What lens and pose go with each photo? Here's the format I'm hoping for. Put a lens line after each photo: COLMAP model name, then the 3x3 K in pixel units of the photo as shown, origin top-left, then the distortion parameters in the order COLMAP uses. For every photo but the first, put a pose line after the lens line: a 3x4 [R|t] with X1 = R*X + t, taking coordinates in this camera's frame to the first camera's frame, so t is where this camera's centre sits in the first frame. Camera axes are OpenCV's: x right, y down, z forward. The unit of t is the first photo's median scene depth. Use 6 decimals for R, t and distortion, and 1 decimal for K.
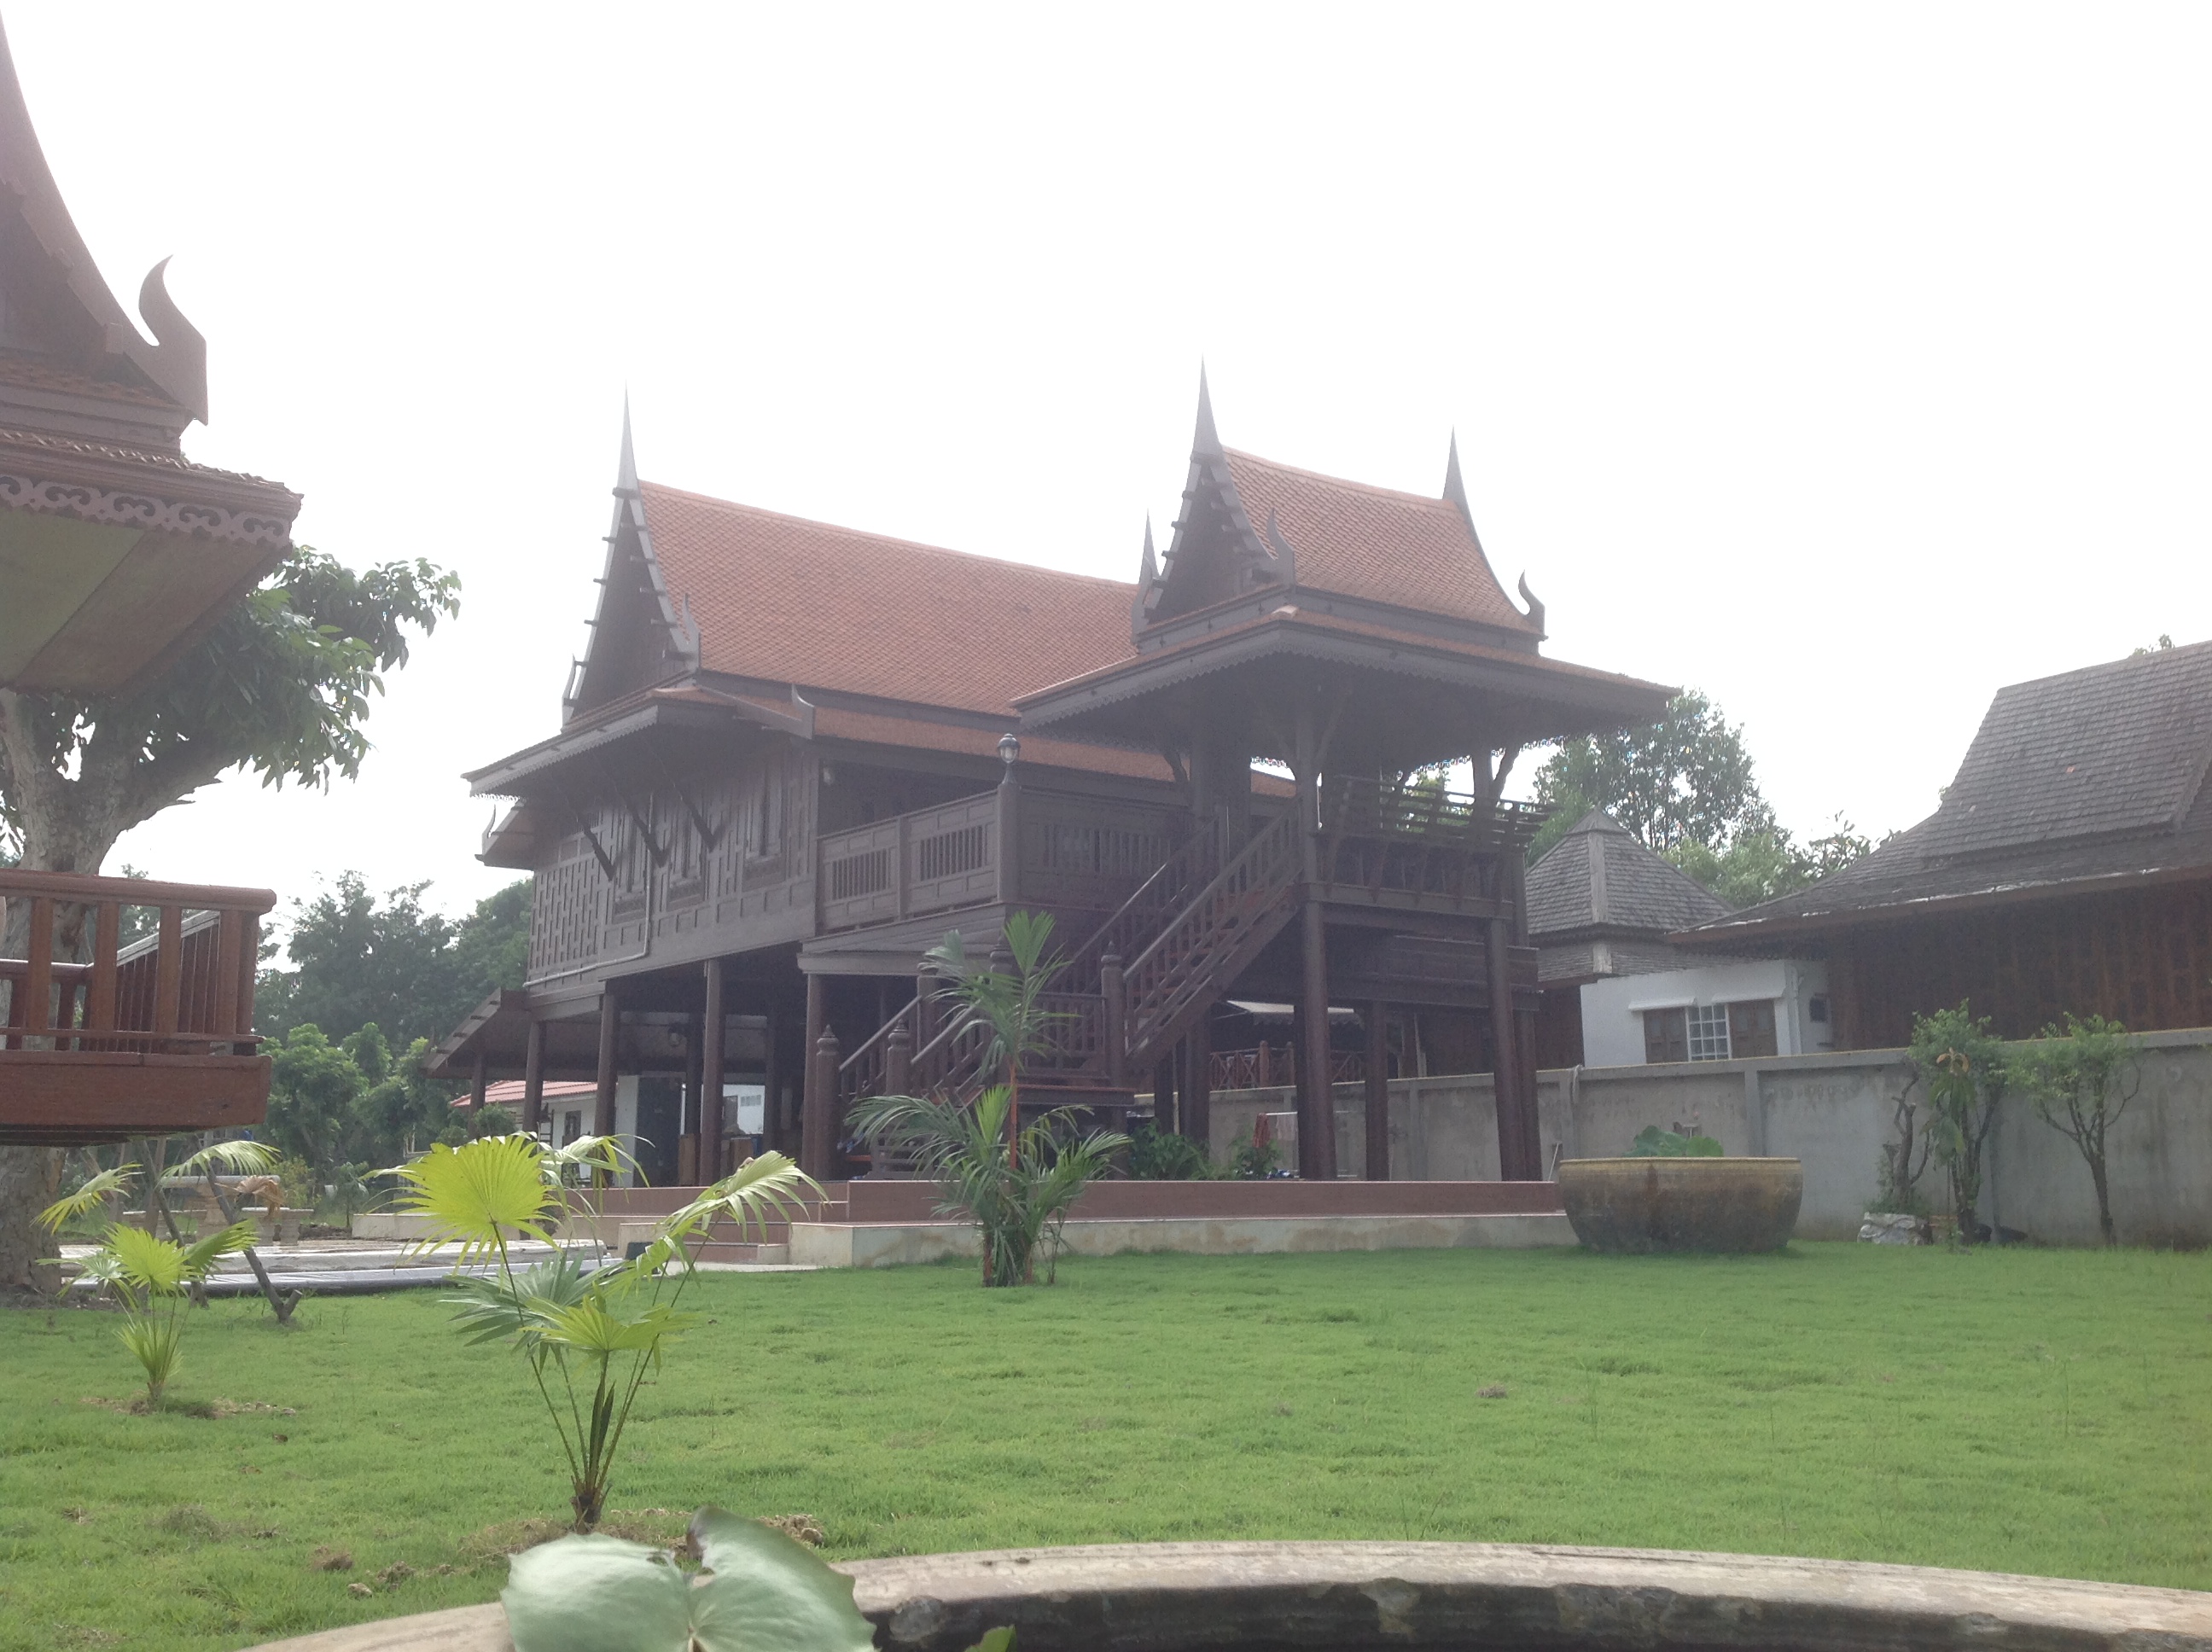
lens RADIAL K [[2127.8, 0, 1098.3], [0, 2127.8, 813.4], [0, 0, 1]] dist [0.227202, -0.602118]
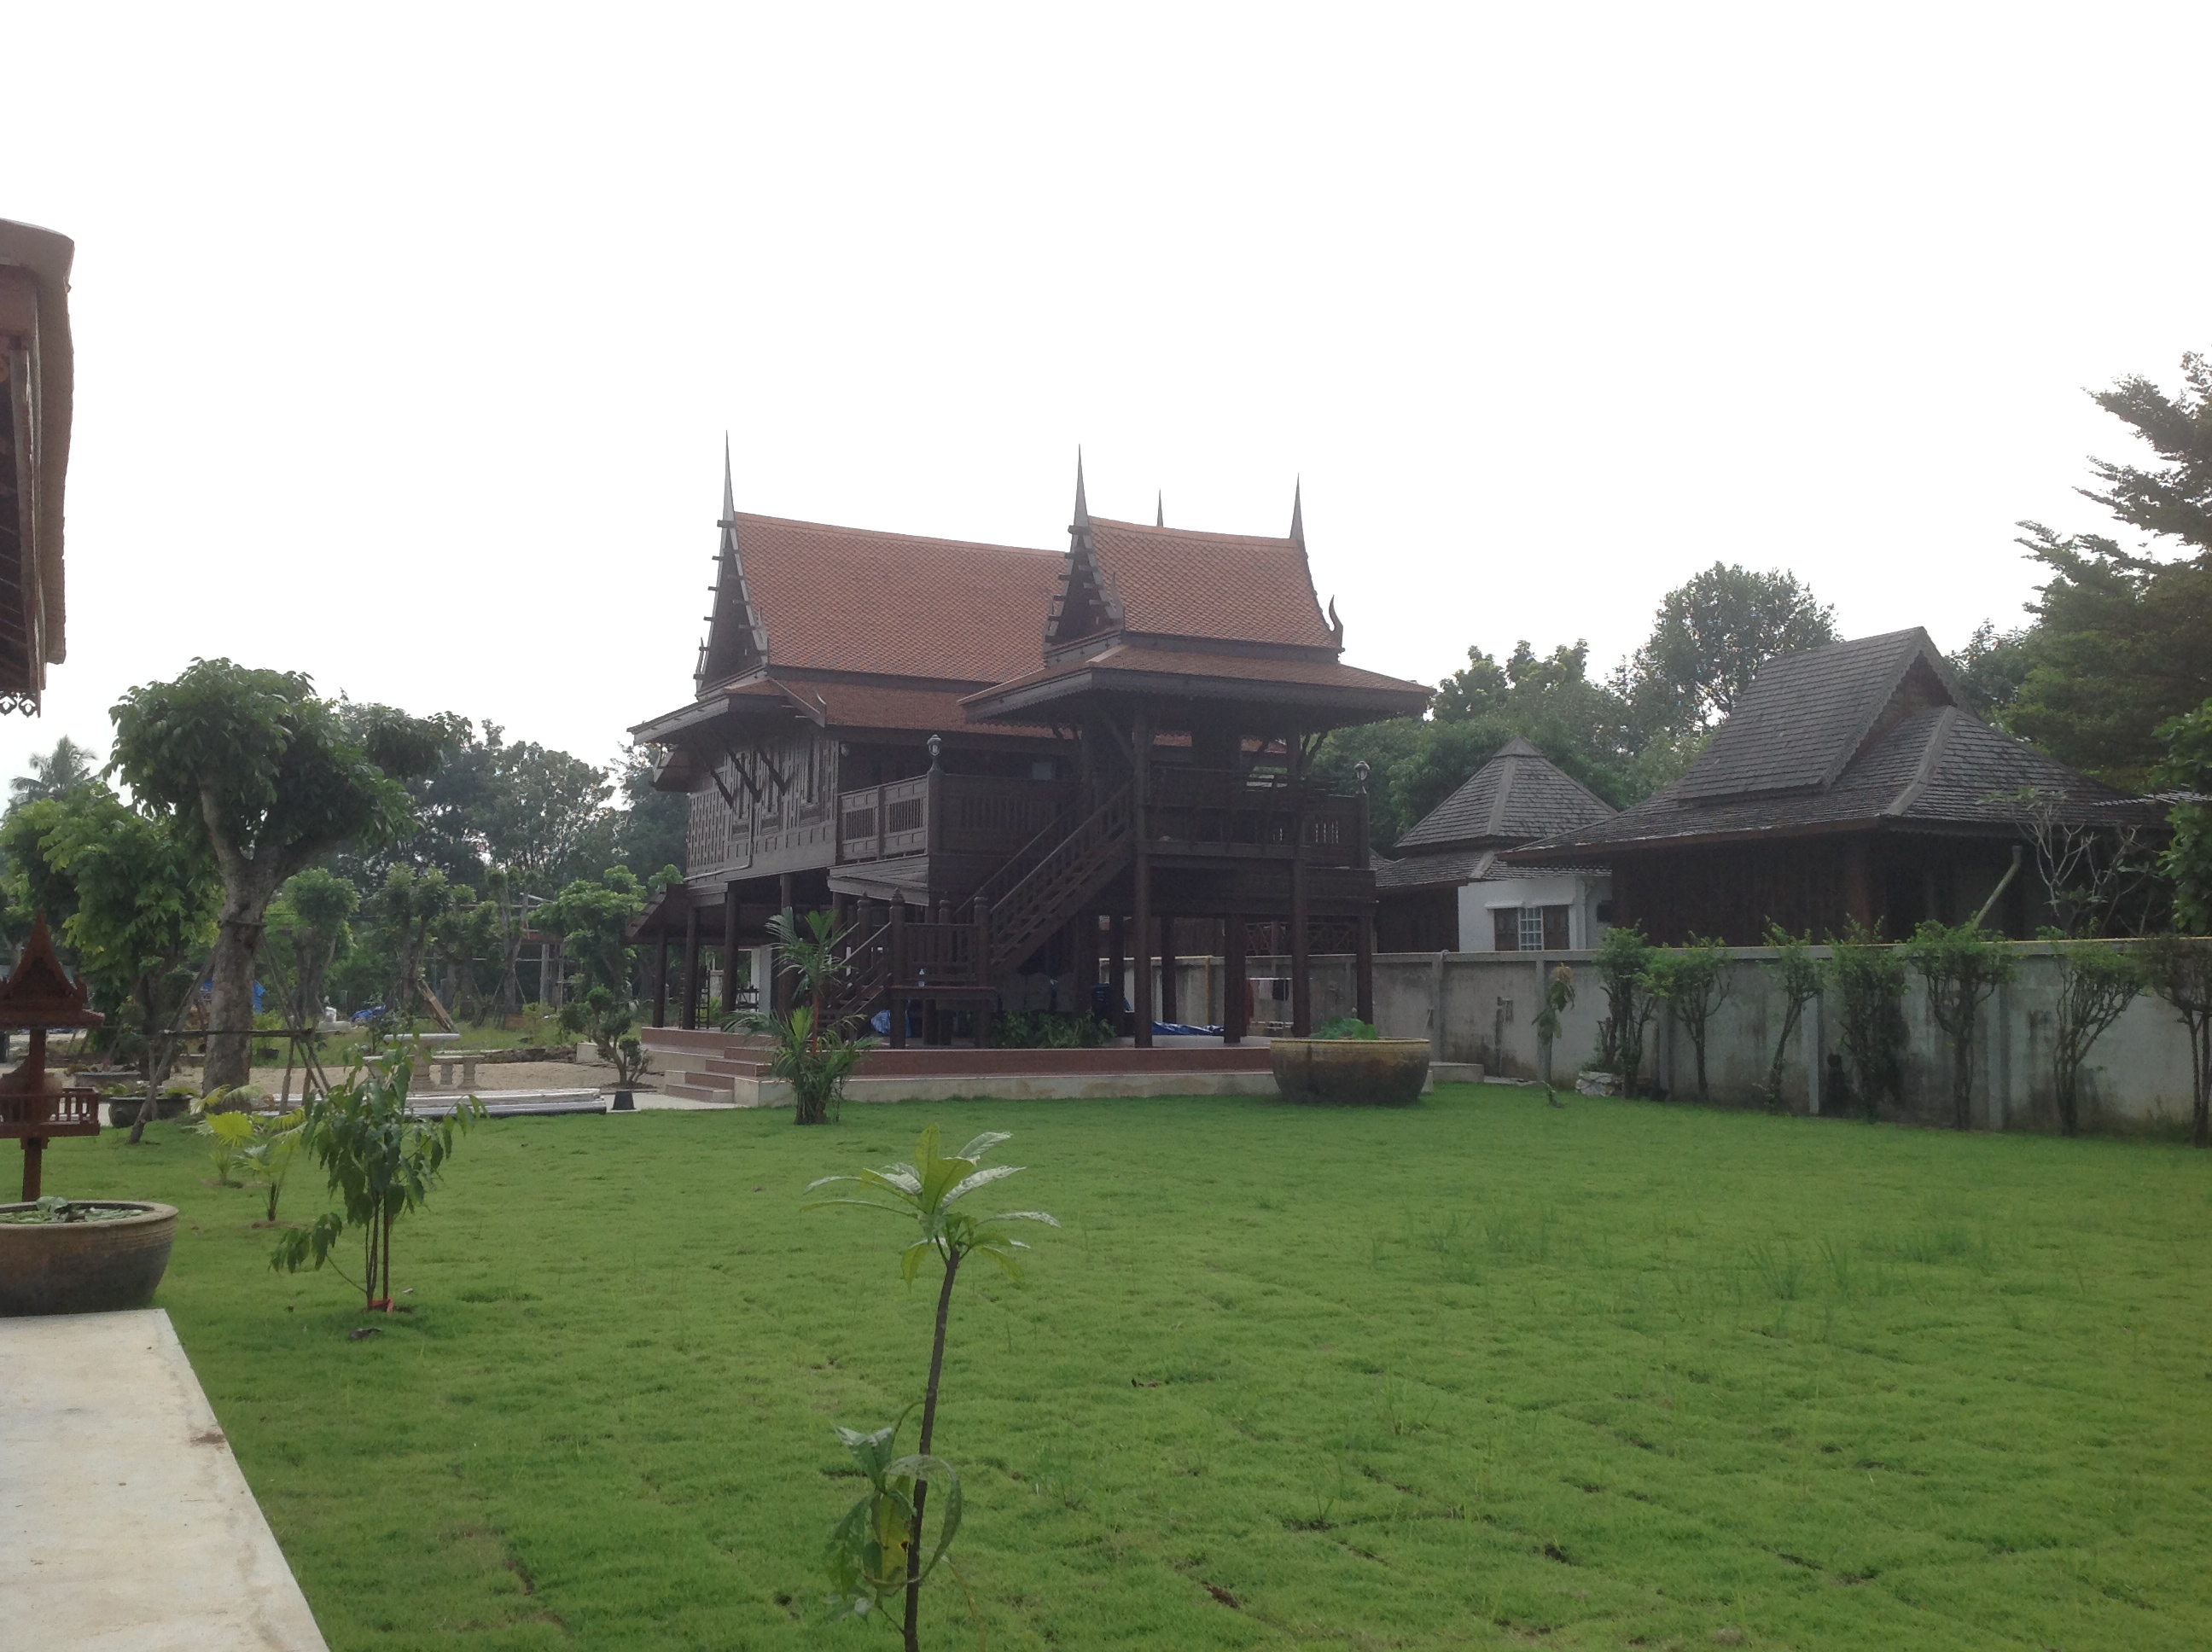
lens RADIAL K [[2127.8, 0, 1098.3], [0, 2127.8, 813.4], [0, 0, 1]] dist [0.227202, -0.602118]
pose [[0.986747, -0.002350, -0.162250, 0.255397], [0.017023, 0.995877, 0.089102, -0.094779], [0.161372, -0.090683, 0.982718, -0.334787]]
